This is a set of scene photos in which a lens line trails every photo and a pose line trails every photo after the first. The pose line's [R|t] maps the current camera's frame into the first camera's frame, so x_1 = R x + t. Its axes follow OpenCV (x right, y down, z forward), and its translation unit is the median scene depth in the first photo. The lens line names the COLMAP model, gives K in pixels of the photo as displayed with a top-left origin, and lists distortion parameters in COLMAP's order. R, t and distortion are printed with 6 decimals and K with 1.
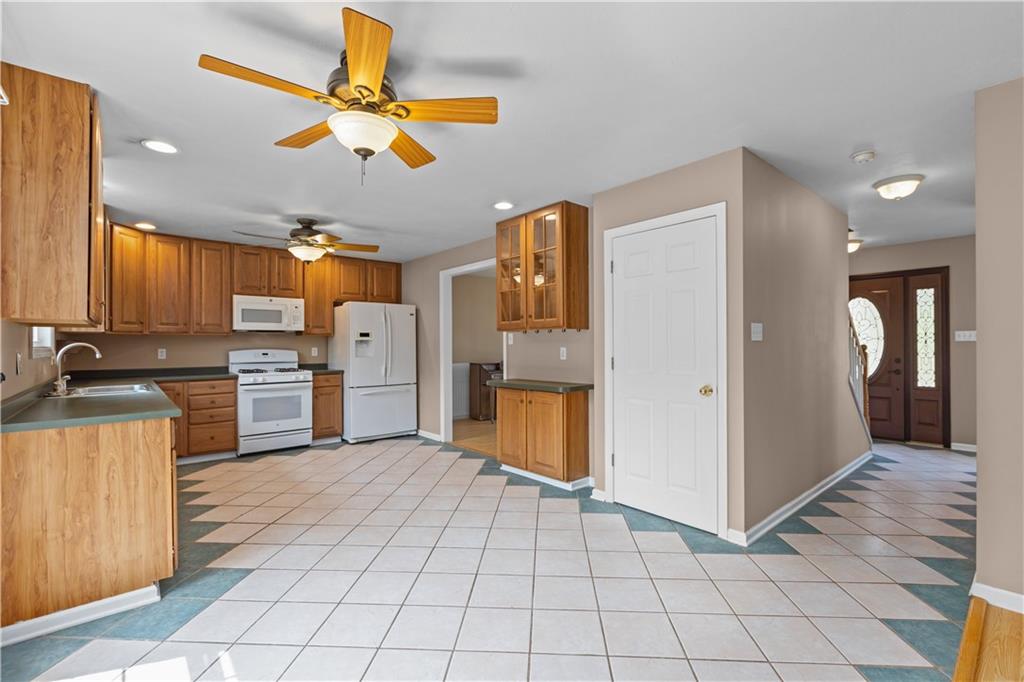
lens RADIAL K [[453.8, 0, 512.0], [0, 453.8, 341.0], [0, 0, 1]] dist [0.001099, -0.000212]
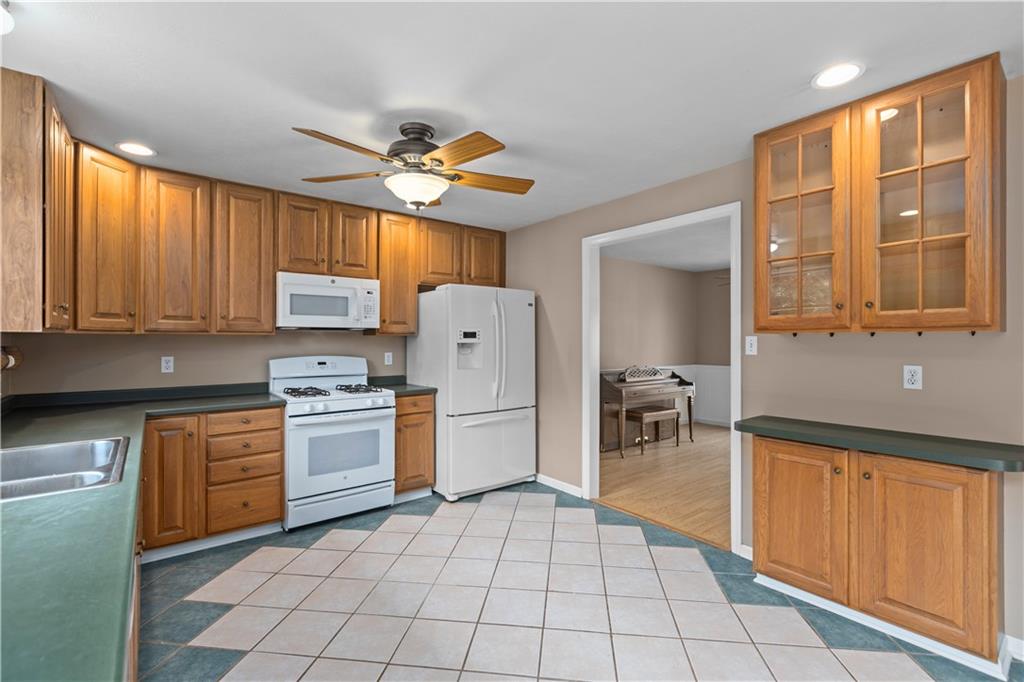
lens RADIAL K [[458.8, 0, 514.4], [0, 458.8, 337.6], [0, 0, 1]] dist [-0.001130, -0.000068]
pose [[0.999113, 0.005627, -0.041729, -0.245619], [-0.005525, 0.999981, 0.002563, -0.012641], [0.041743, -0.002330, 0.999126, 0.358052]]
